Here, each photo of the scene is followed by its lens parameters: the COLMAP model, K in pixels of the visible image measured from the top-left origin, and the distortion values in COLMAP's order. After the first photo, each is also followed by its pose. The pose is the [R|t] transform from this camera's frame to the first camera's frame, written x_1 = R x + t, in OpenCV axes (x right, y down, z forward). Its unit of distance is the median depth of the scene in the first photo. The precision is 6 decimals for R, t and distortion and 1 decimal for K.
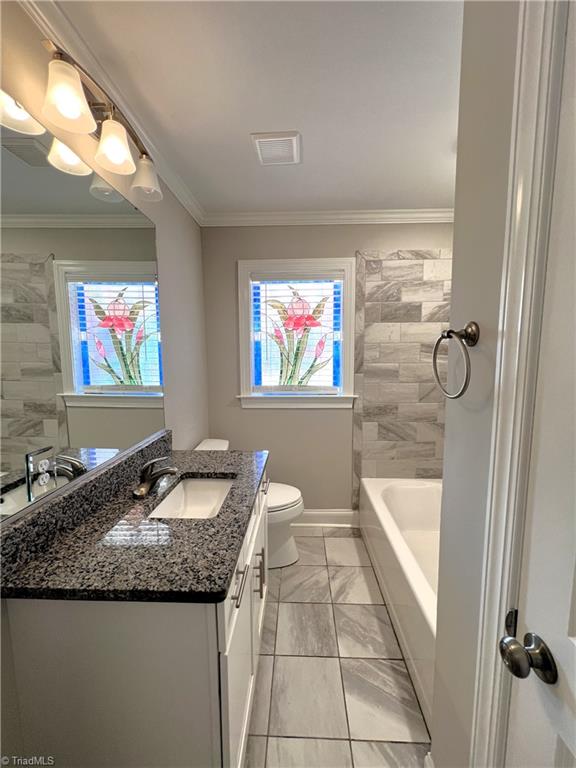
lens RADIAL K [[306.0, 0, 289.4], [0, 306.0, 382.6], [0, 0, 1]] dist [0.001775, 0.000175]
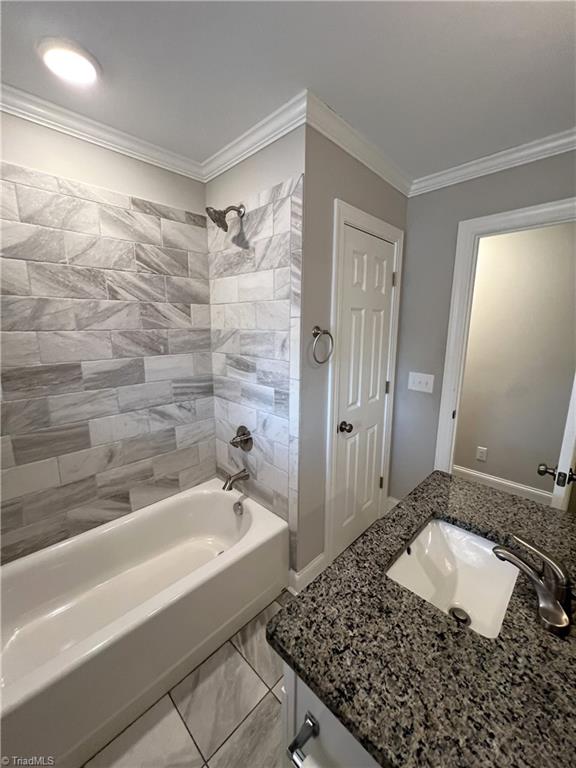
lens RADIAL K [[306.0, 0, 288.5], [0, 306.0, 383.1], [0, 0, 1]] dist [0.001775, 0.000175]
pose [[-0.735782, -0.124480, 0.665680, -0.351297], [0.076536, 0.961379, 0.264371, -0.192697], [-0.672880, 0.245468, -0.697838, 1.333764]]
